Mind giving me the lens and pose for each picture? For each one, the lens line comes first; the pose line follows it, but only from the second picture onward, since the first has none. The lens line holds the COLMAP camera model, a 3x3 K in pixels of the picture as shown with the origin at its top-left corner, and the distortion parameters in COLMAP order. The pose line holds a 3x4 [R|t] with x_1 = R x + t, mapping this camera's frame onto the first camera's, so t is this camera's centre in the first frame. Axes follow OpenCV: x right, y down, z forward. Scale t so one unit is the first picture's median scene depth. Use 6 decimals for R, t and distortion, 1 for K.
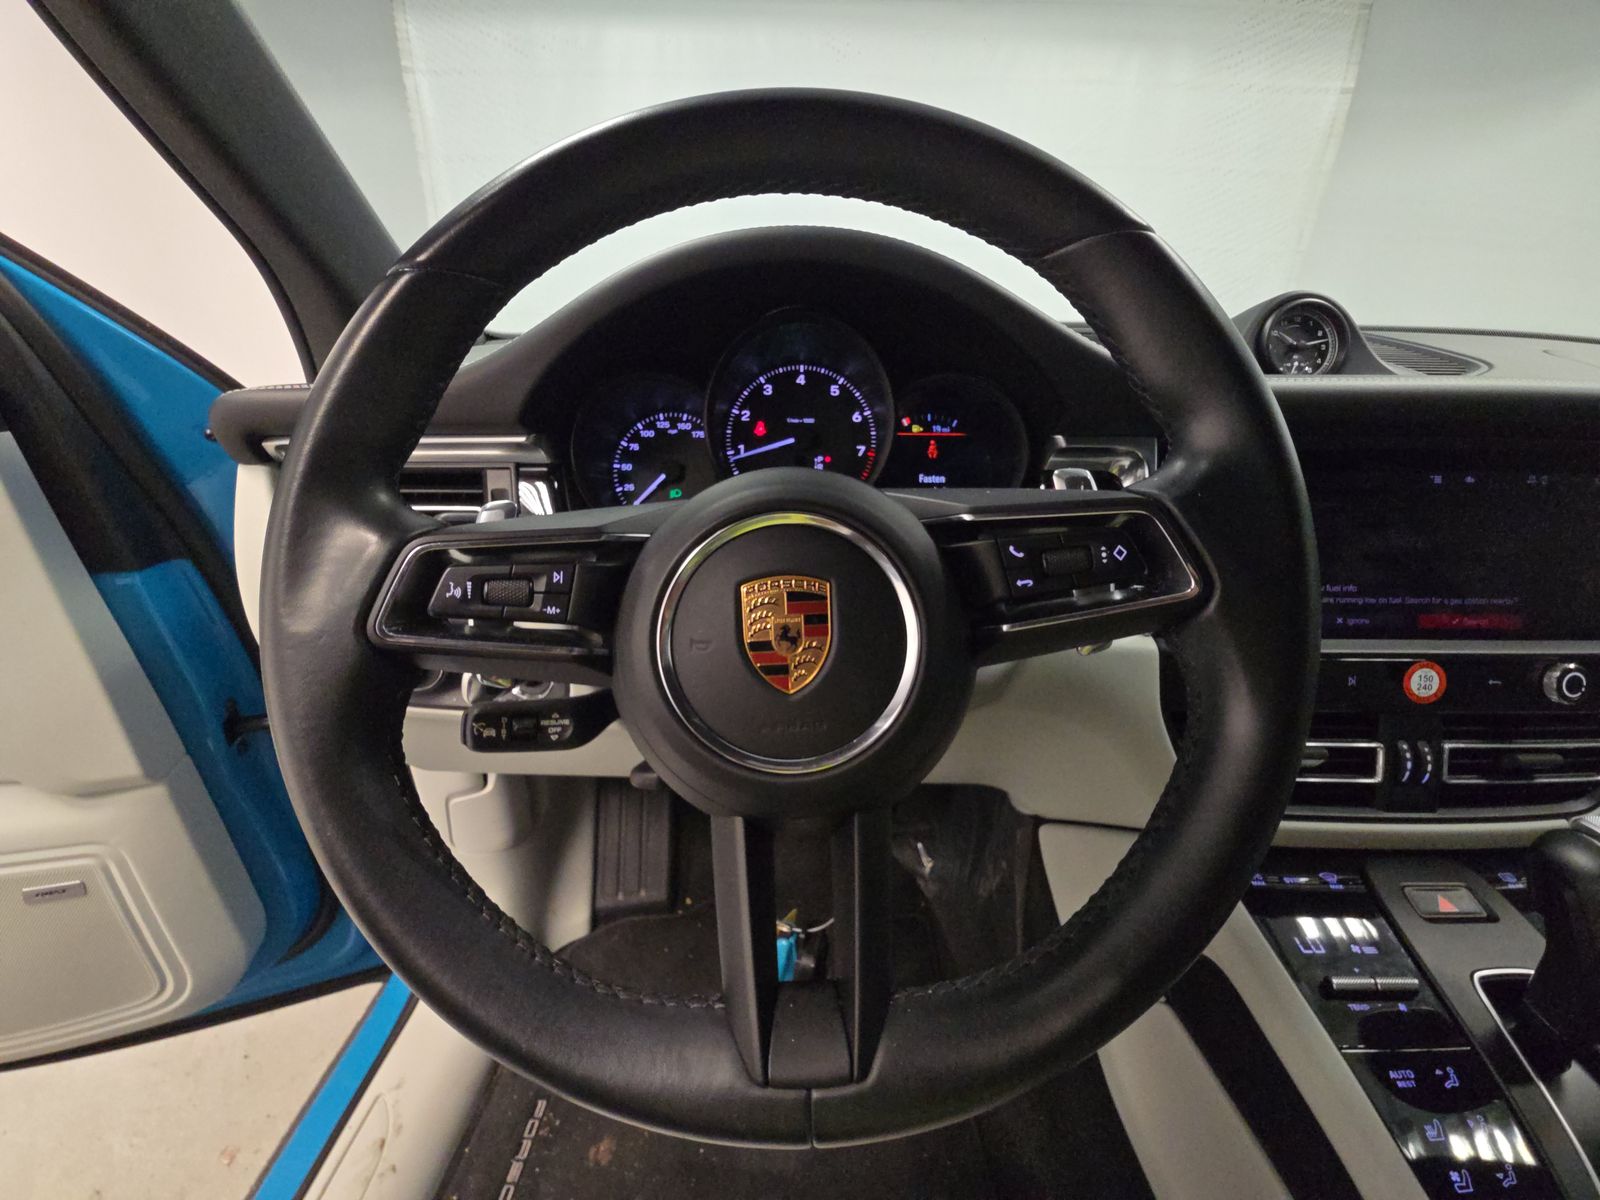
lens RADIAL K [[643.1, 0, 800.8], [0, 643.1, 607.5], [0, 0, 1]] dist [0.005931, -0.006526]
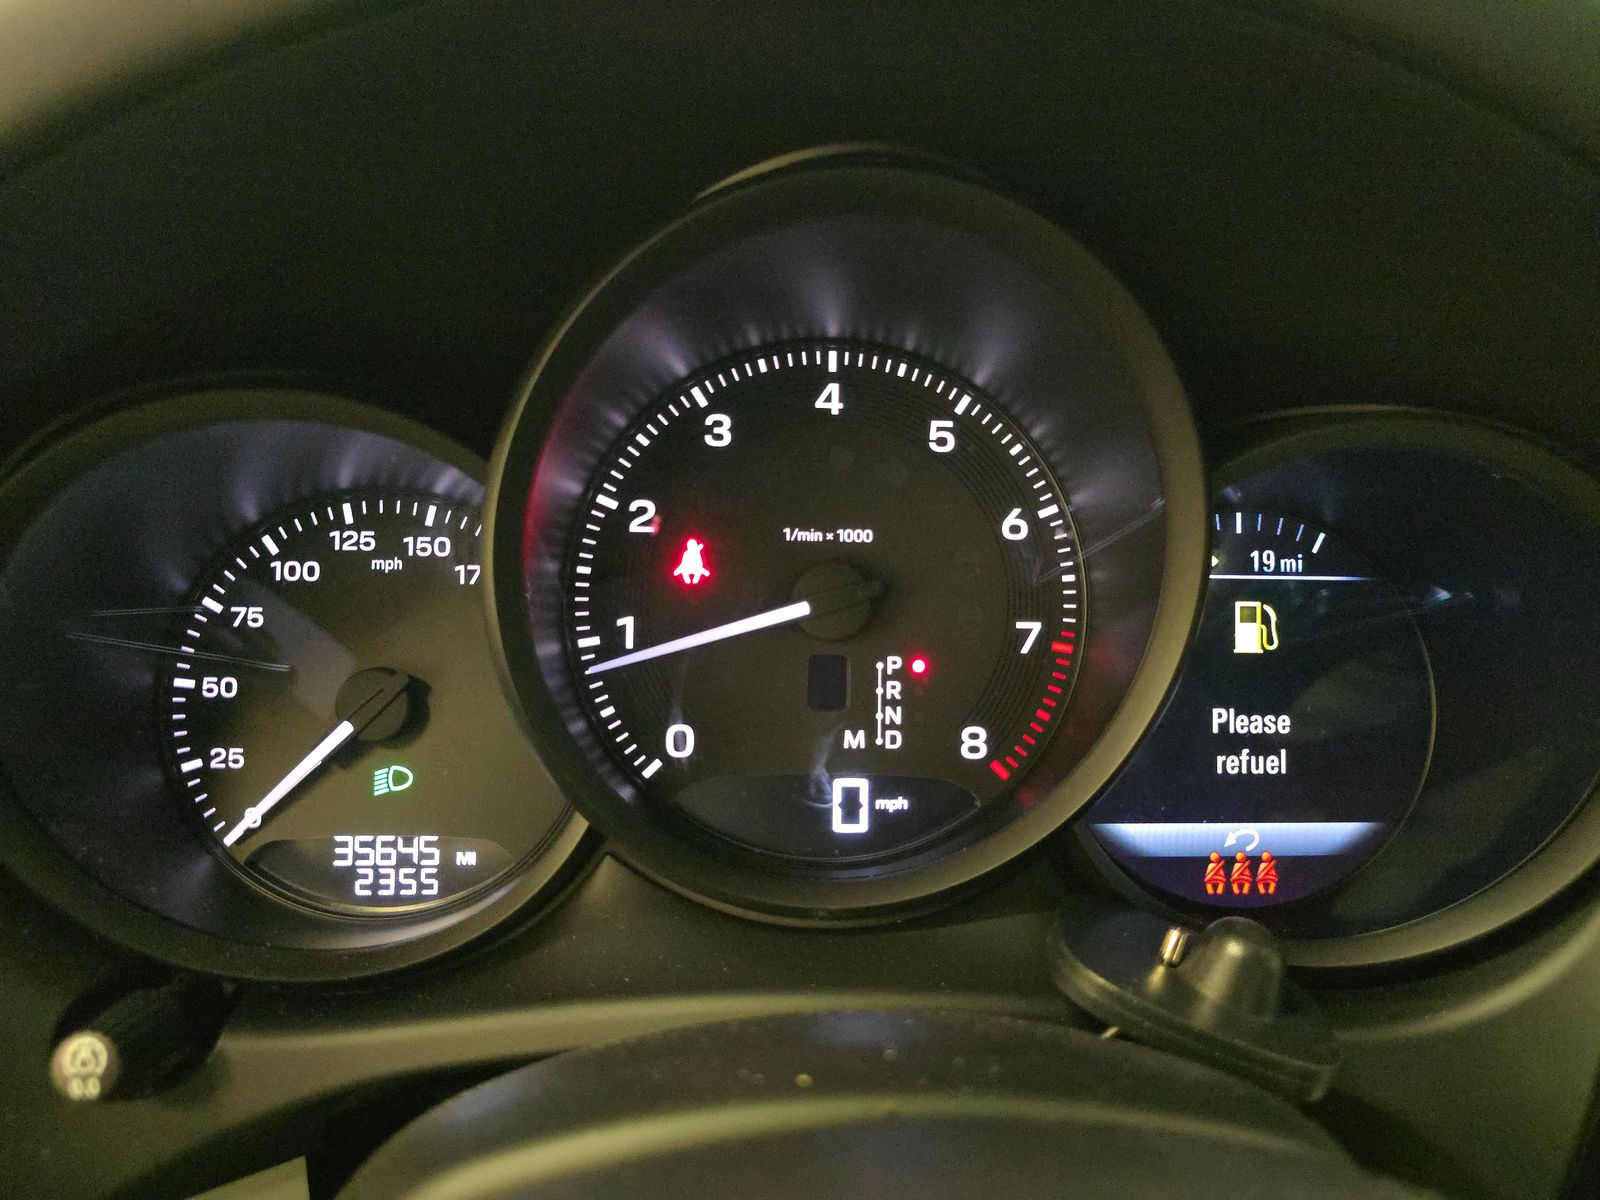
lens RADIAL K [[1079.2, 0, 801.2], [0, 1079.2, 594.8], [0, 0, 1]] dist [-0.004600, -0.003707]
pose [[0.996059, 0.001351, 0.088686, -0.057209], [0.002855, 0.998877, -0.047288, -0.239453], [-0.088650, 0.047355, 0.994936, 0.507979]]
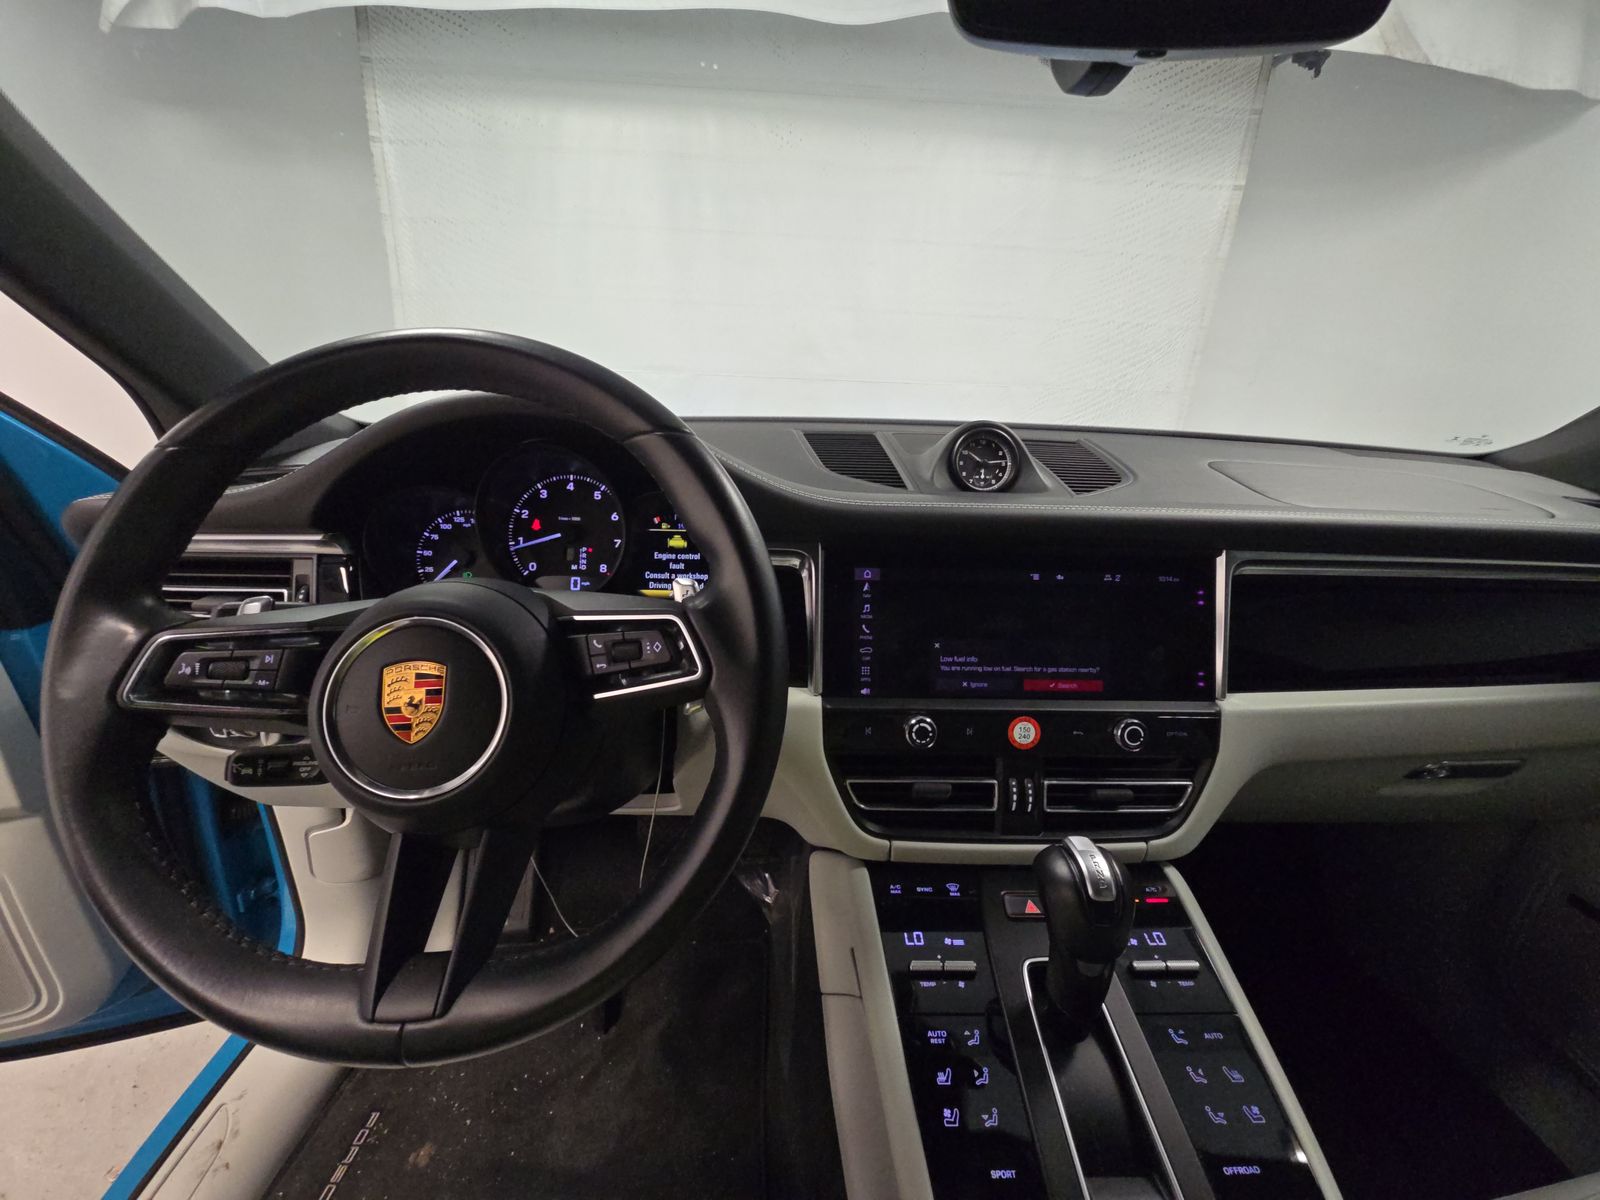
lens RADIAL K [[643.1, 0, 804.6], [0, 643.1, 607.0], [0, 0, 1]] dist [0.005931, -0.006526]
pose [[0.999250, 0.010422, 0.037299, 0.411332], [-0.008165, 0.998155, -0.060173, -0.047651], [-0.037857, 0.059824, 0.997491, -0.253444]]
